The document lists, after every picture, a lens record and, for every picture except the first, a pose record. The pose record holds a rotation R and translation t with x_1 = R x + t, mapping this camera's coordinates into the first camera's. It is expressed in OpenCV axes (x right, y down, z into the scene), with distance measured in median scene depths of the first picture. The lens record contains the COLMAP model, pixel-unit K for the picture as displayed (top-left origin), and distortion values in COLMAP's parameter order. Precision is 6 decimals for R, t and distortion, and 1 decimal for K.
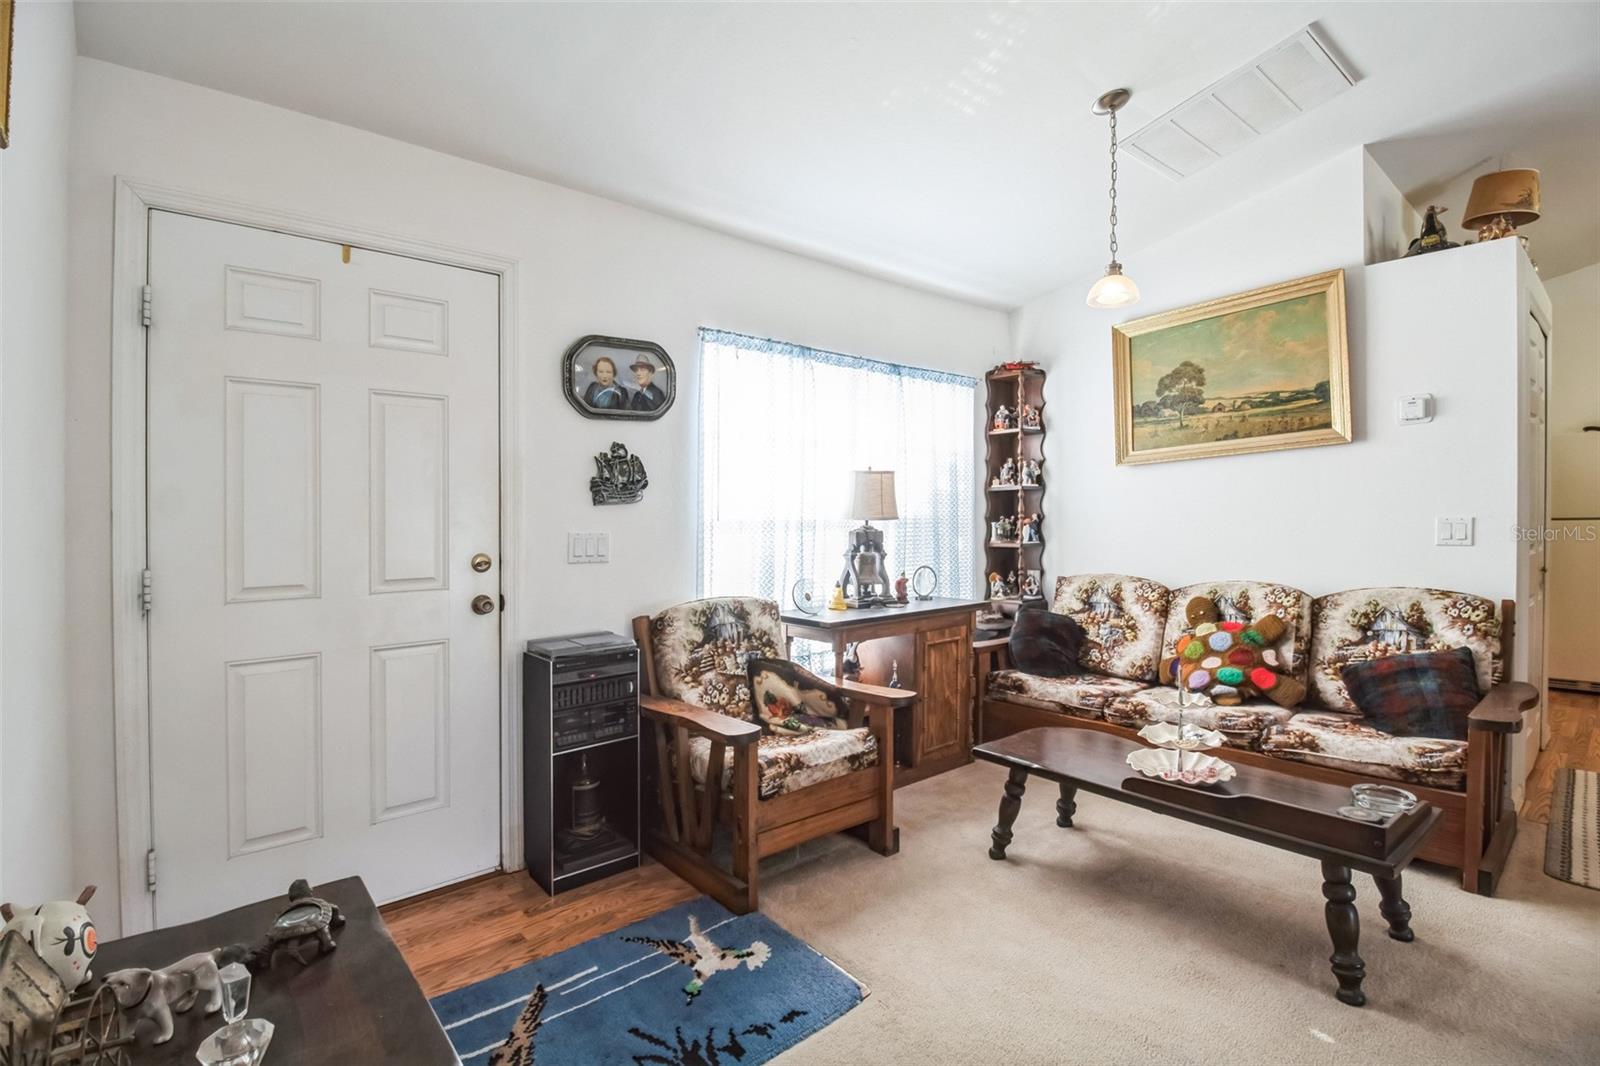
lens RADIAL K [[755.1, 0, 808.5], [0, 755.1, 510.0], [0, 0, 1]] dist [-0.001437, -0.010325]
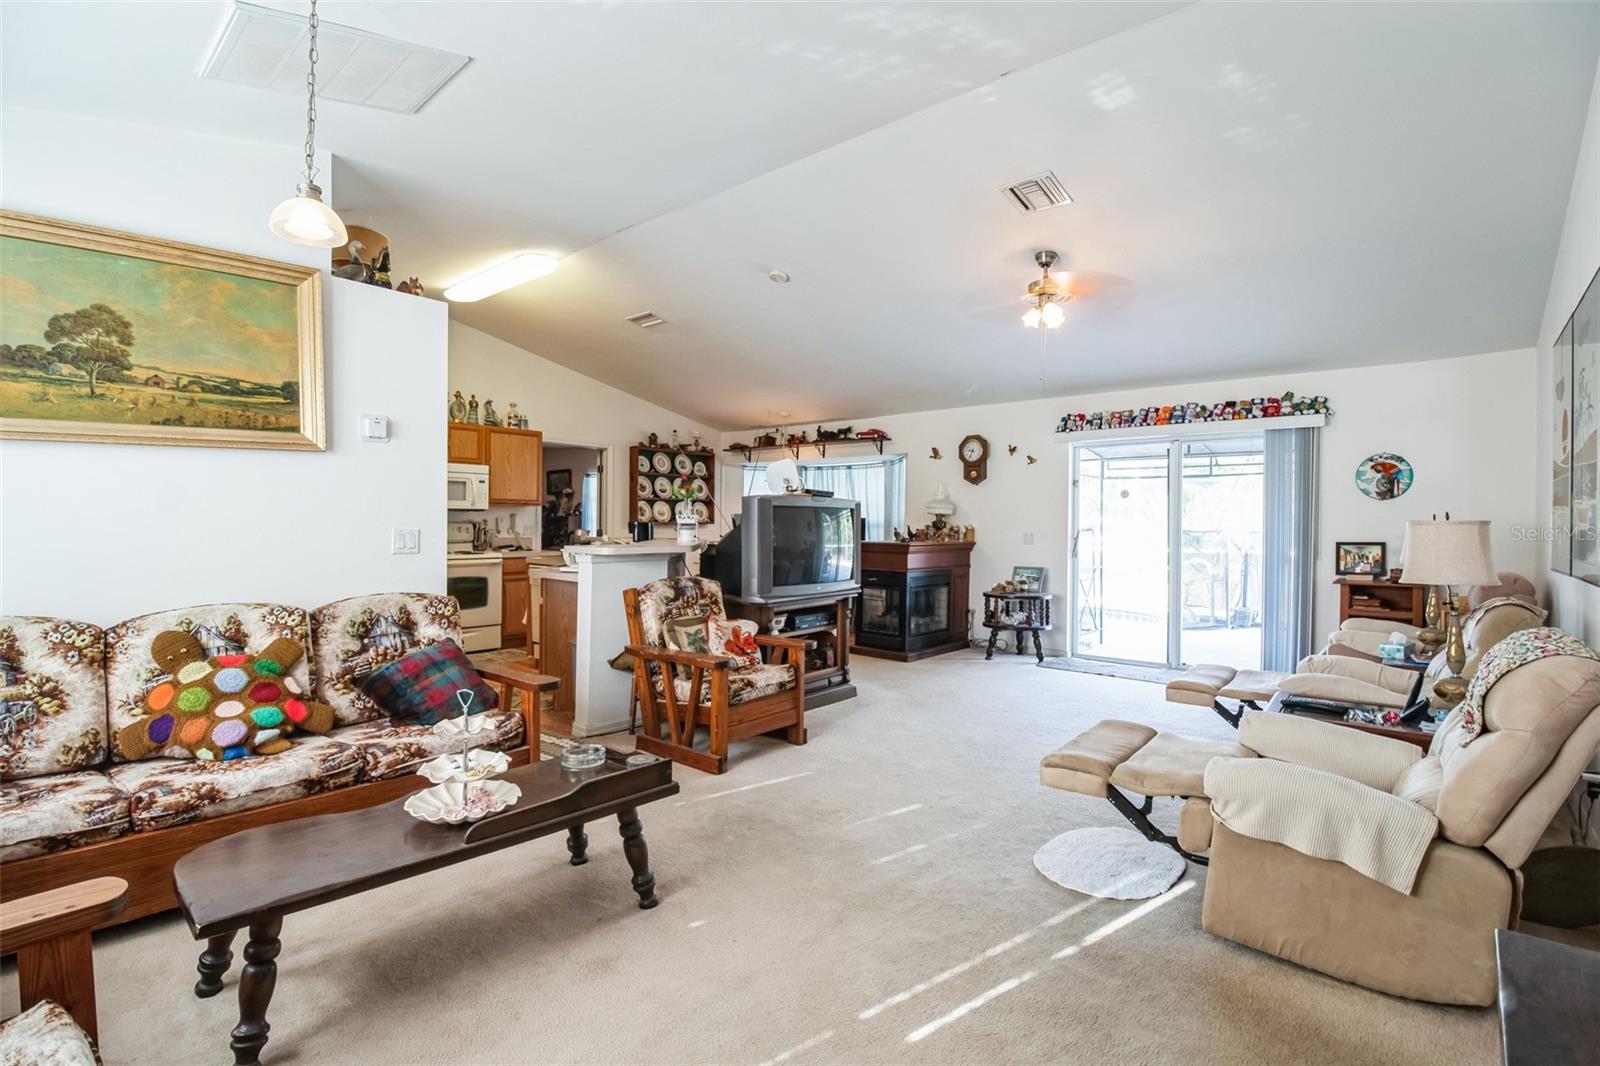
lens RADIAL K [[749.5, 0, 801.8], [0, 749.5, 527.2], [0, 0, 1]] dist [0.002271, -0.014832]
pose [[-0.144108, 0.012960, 0.989477, -0.354198], [-0.020242, 0.999666, -0.016041, 0.012906], [-0.989355, -0.022341, -0.143798, 0.559953]]
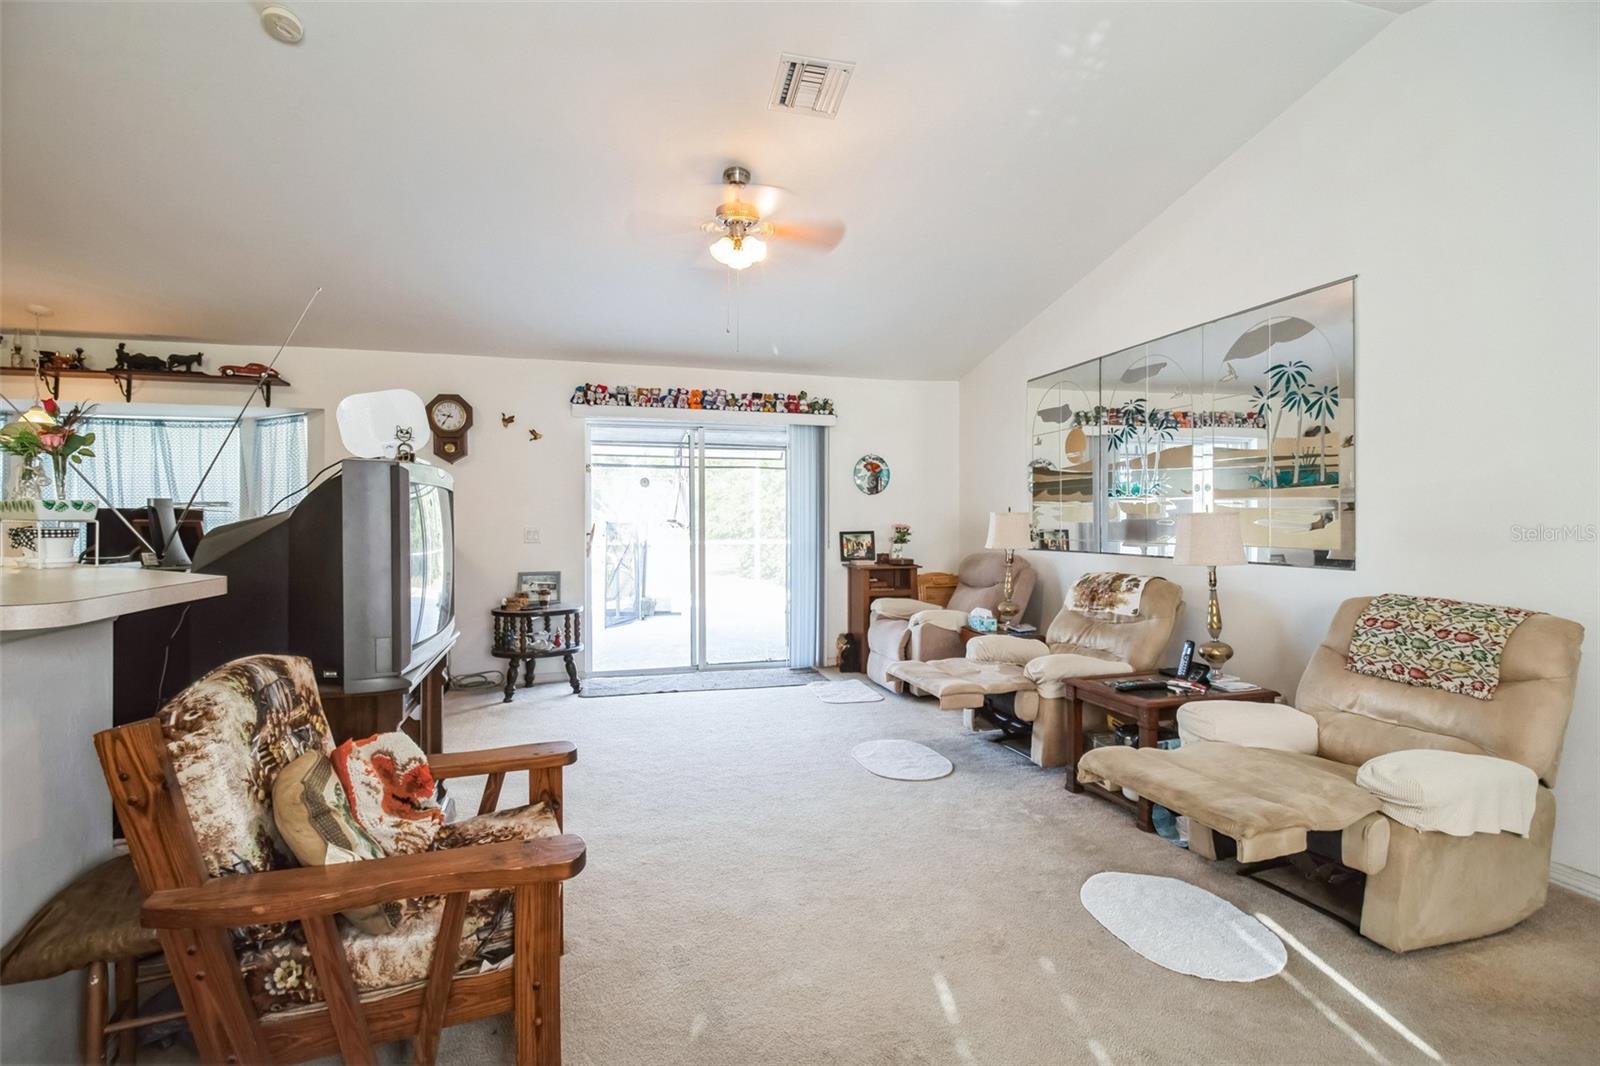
lens RADIAL K [[749.5, 0, 801.8], [0, 749.5, 527.2], [0, 0, 1]] dist [0.002271, -0.014832]
pose [[-0.904281, 0.014735, 0.426683, 0.478913], [0.011373, 0.999881, -0.010427, 0.001421], [-0.426786, -0.004576, -0.904341, 0.891089]]
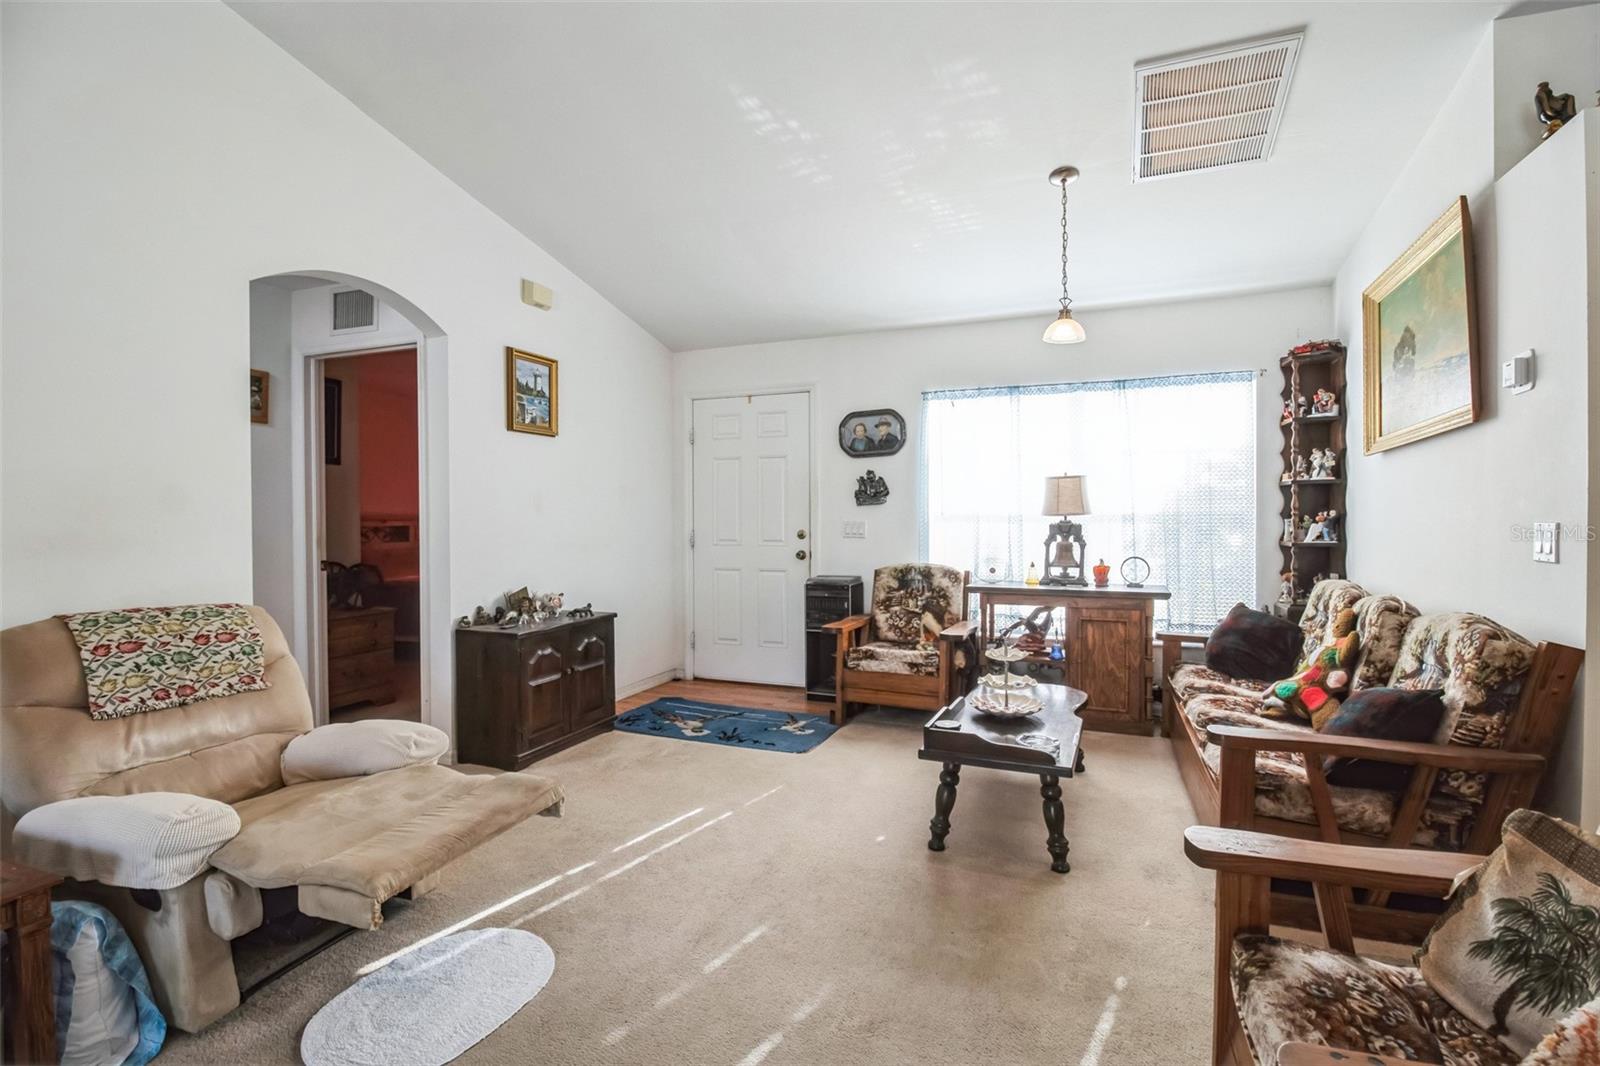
lens RADIAL K [[755.1, 0, 808.5], [0, 755.1, 510.0], [0, 0, 1]] dist [-0.001437, -0.010325]
pose [[0.460008, 0.005329, -0.887899, 1.146537], [0.010135, 0.999885, 0.011252, -0.016431], [0.887857, -0.014174, 0.459901, 0.061095]]
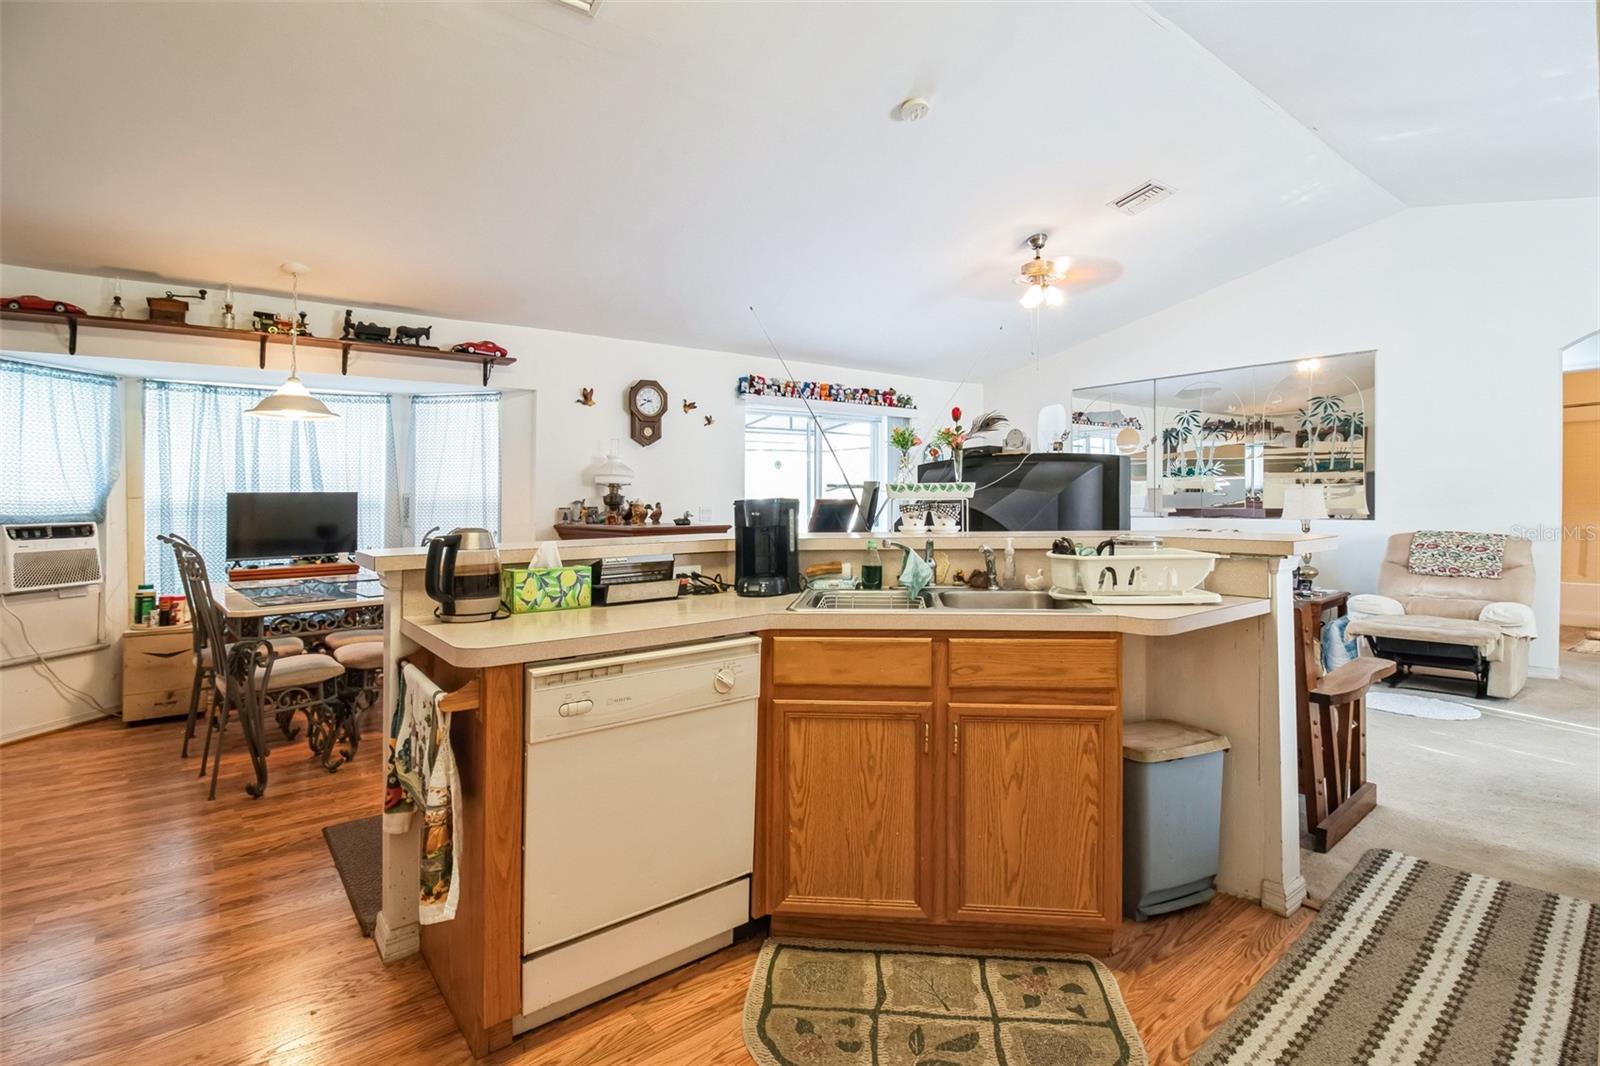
lens RADIAL K [[749.5, 0, 801.8], [0, 749.5, 527.2], [0, 0, 1]] dist [0.002271, -0.014832]
pose [[-0.998323, 0.021948, 0.053563, 1.489024], [0.023870, 0.999084, 0.035513, -0.032369], [-0.052734, 0.036732, -0.997933, 1.483712]]
